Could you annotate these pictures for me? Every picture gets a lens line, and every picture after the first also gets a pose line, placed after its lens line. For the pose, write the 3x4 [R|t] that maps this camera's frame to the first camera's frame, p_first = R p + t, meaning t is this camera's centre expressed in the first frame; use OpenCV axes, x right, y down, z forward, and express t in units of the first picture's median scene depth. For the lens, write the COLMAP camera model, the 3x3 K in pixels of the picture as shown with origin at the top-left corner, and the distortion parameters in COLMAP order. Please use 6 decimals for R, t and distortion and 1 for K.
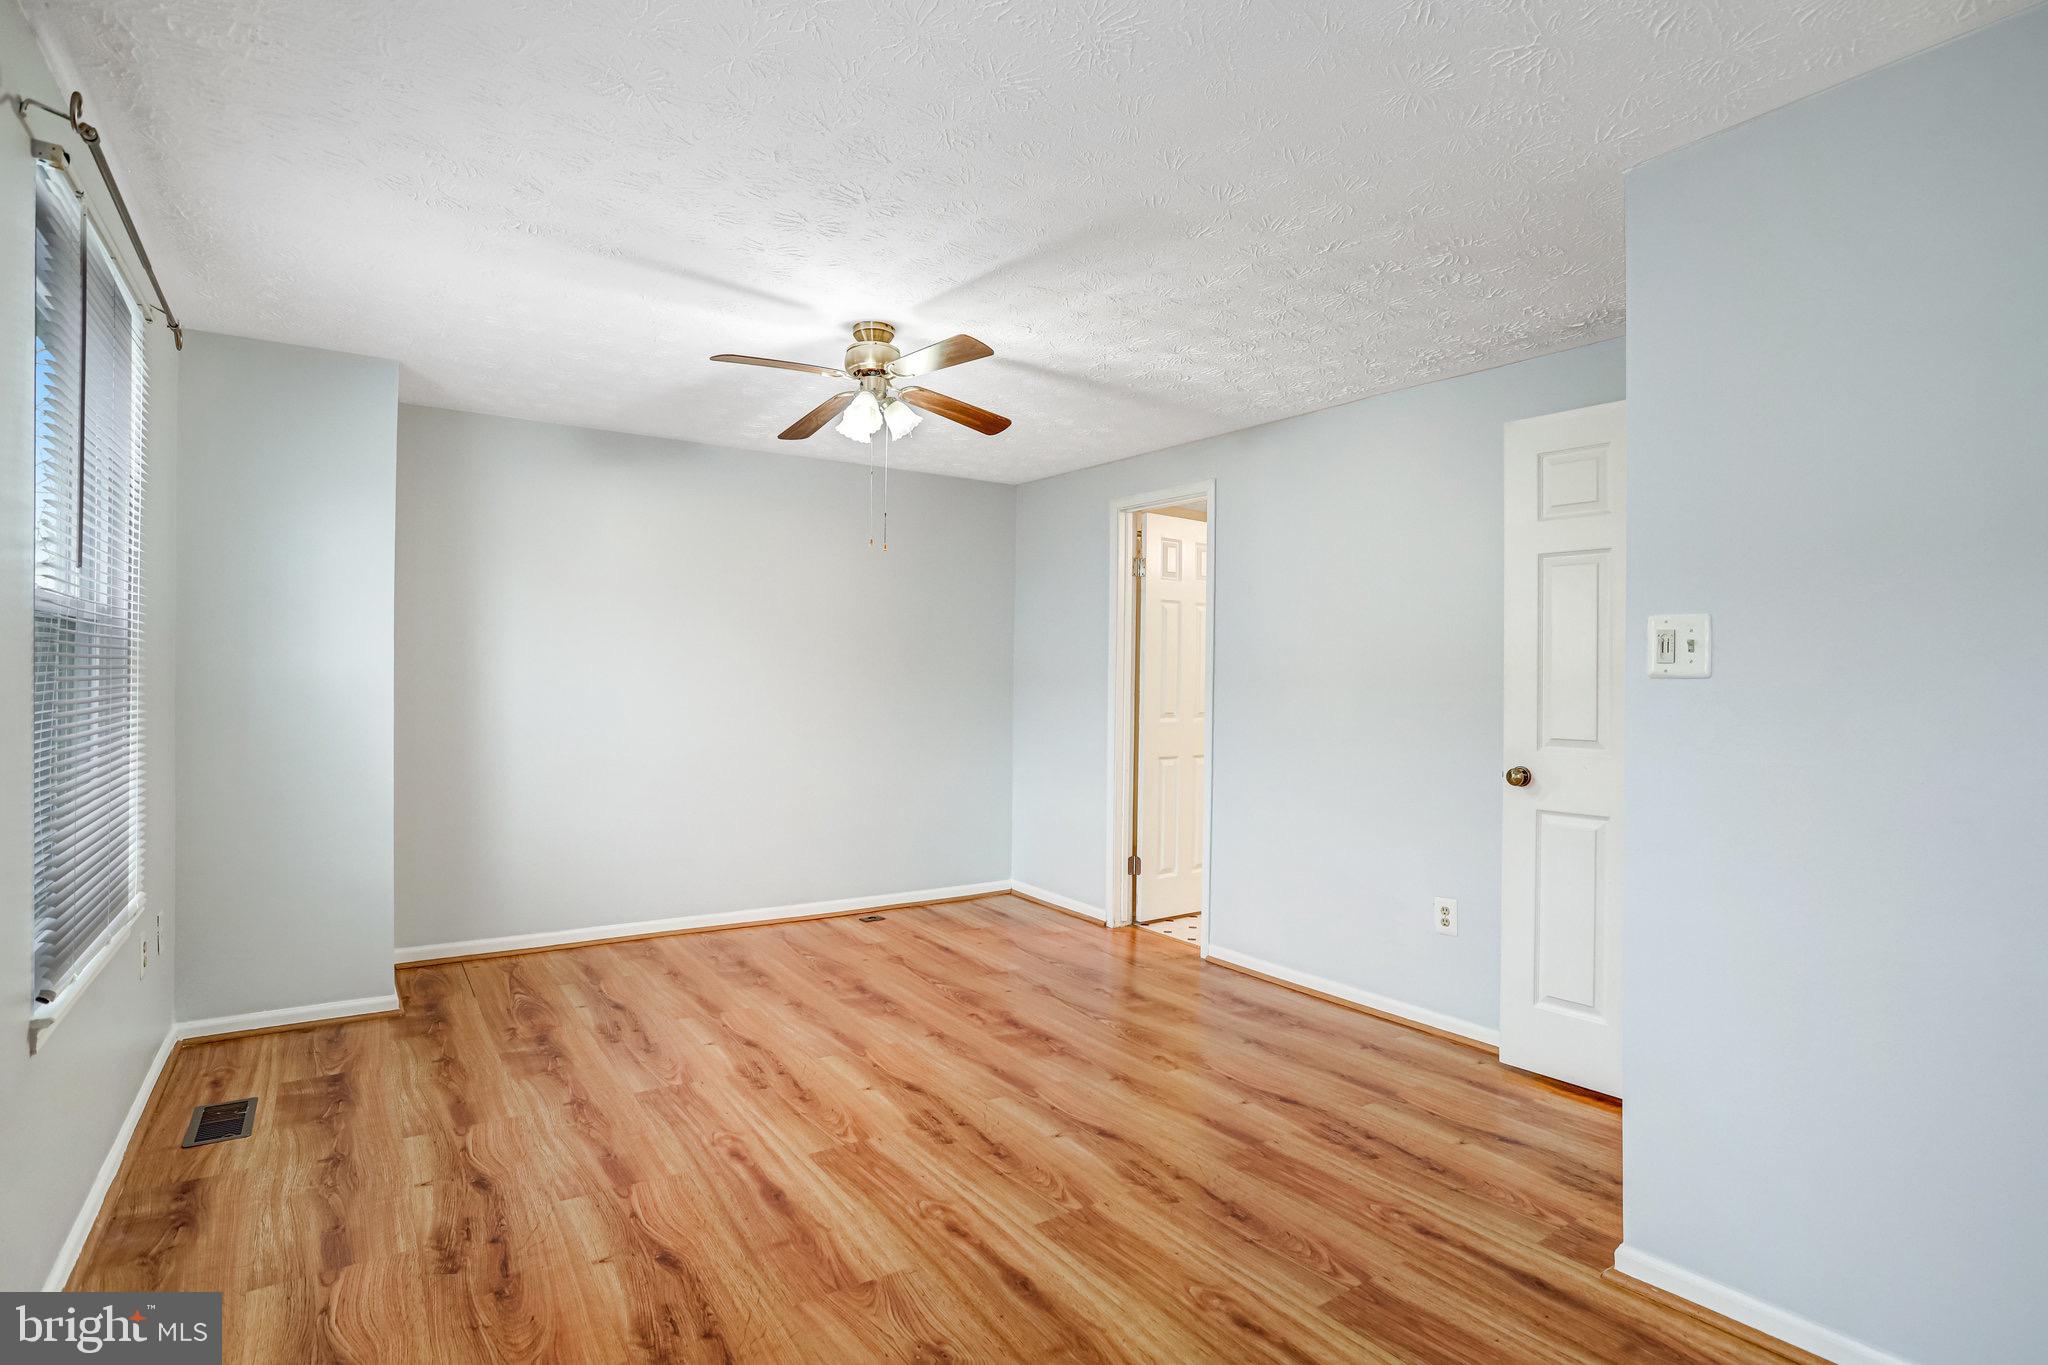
lens RADIAL K [[1021.9, 0, 1018.5], [0, 1021.9, 680.2], [0, 0, 1]] dist [-0.070990, 0.035443]
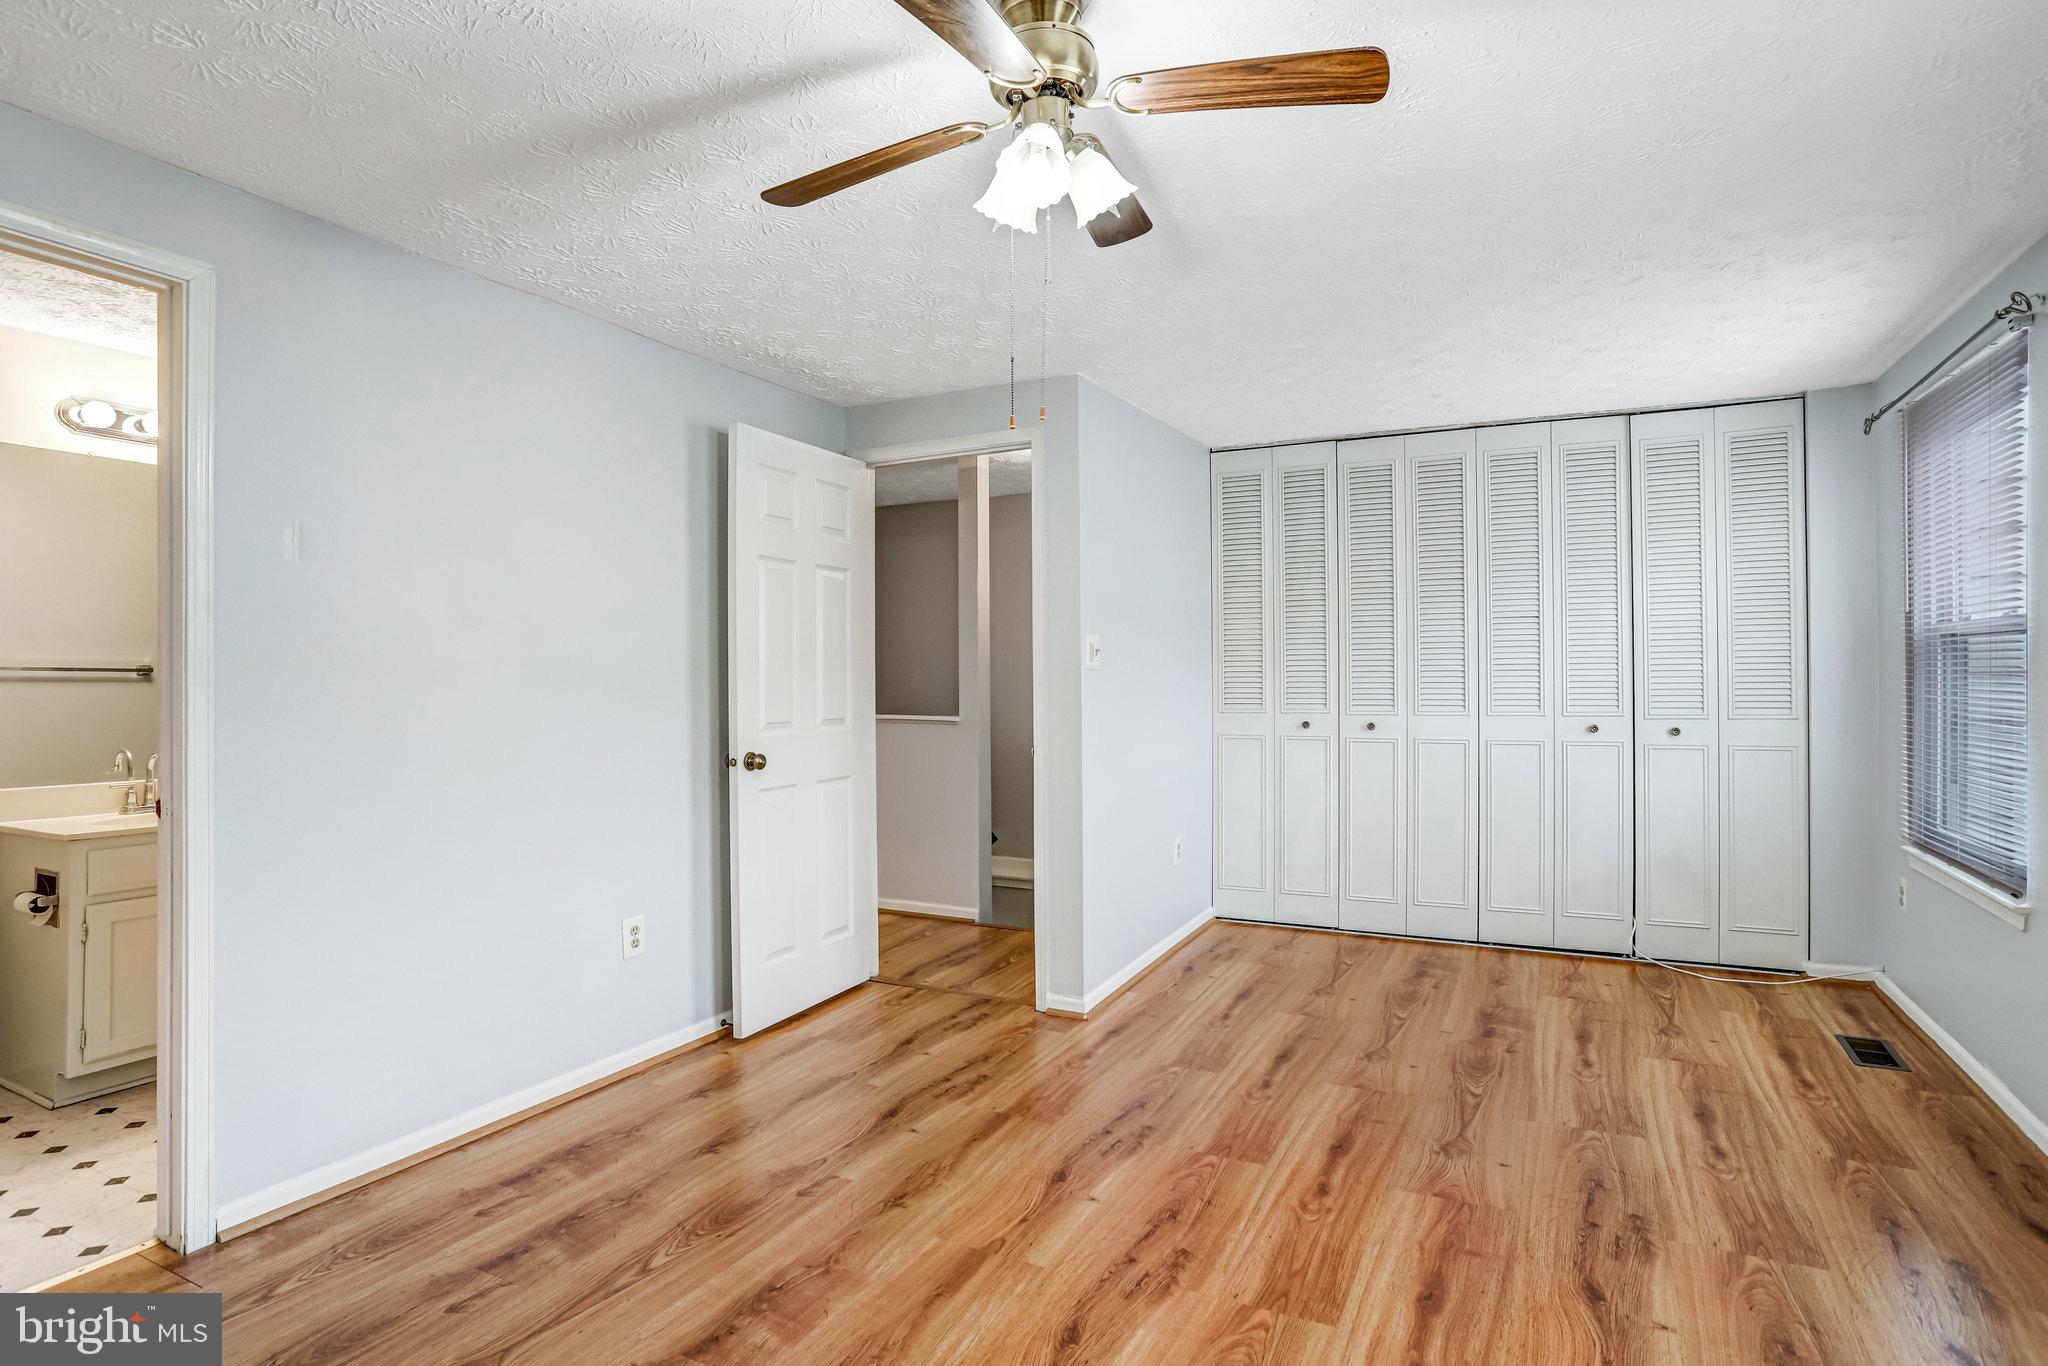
lens RADIAL K [[1069.2, 0, 1024.0], [0, 1069.2, 683.0], [0, 0, 1]] dist [-0.078999, 0.033101]
pose [[-0.482152, -0.013696, 0.875981, -0.630674], [-0.000663, 0.999883, 0.015268, -0.004451], [-0.876087, 0.006781, -0.482105, 1.305193]]
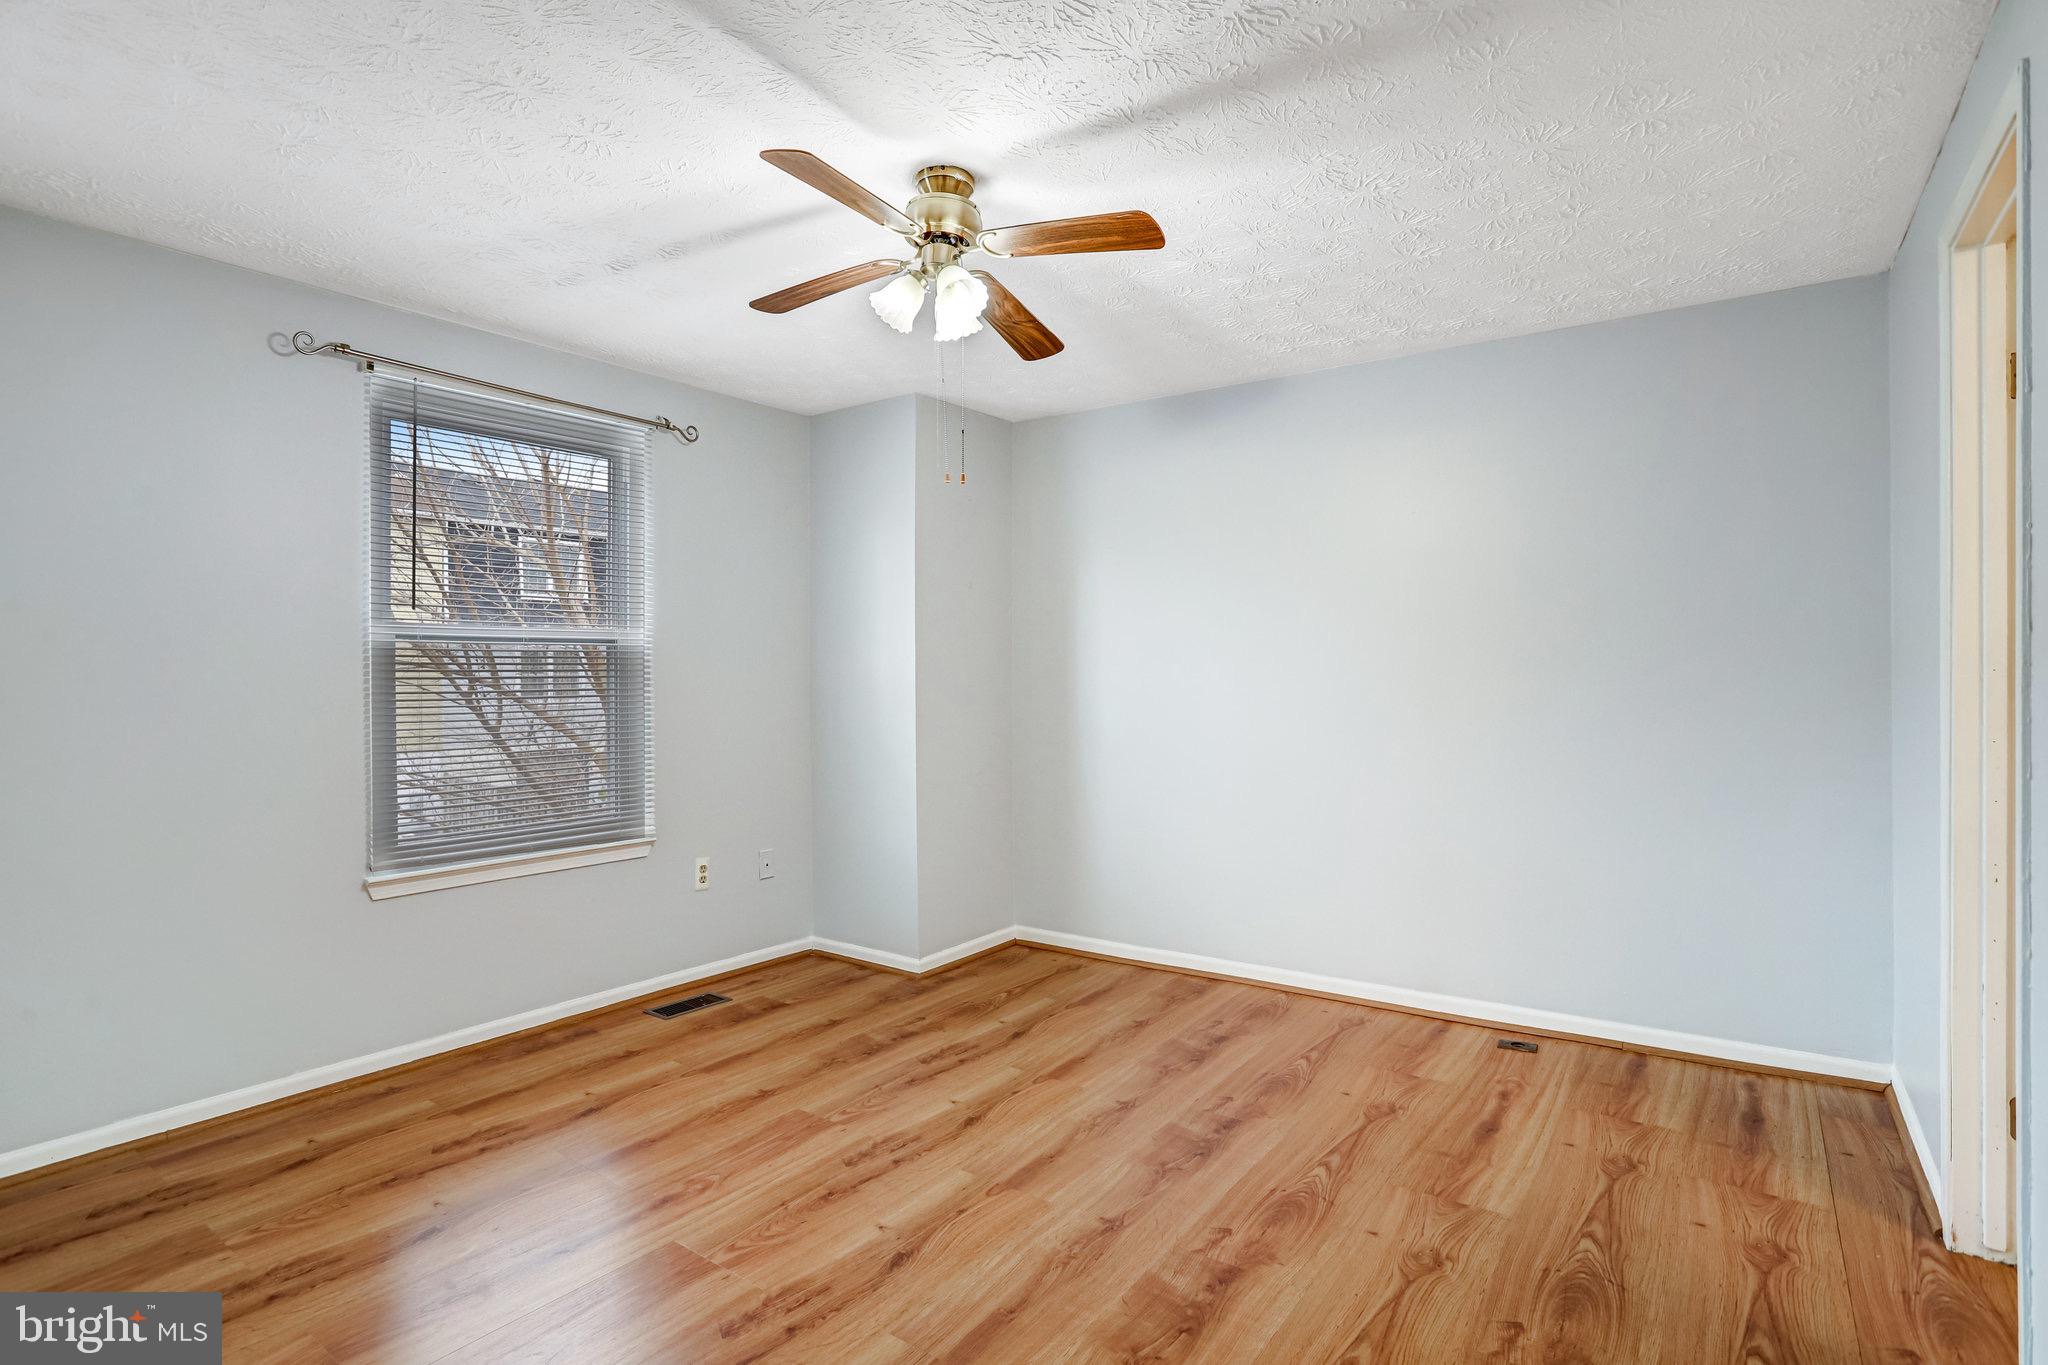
lens RADIAL K [[1003.0, 0, 1023.5], [0, 1003.0, 691.9], [0, 0, 1]] dist [-0.081374, 0.033565]
pose [[0.348133, -0.001356, -0.937444, 0.543482], [0.007833, 0.999968, 0.001462, 0.014653], [0.937412, -0.007852, 0.348133, 0.833797]]
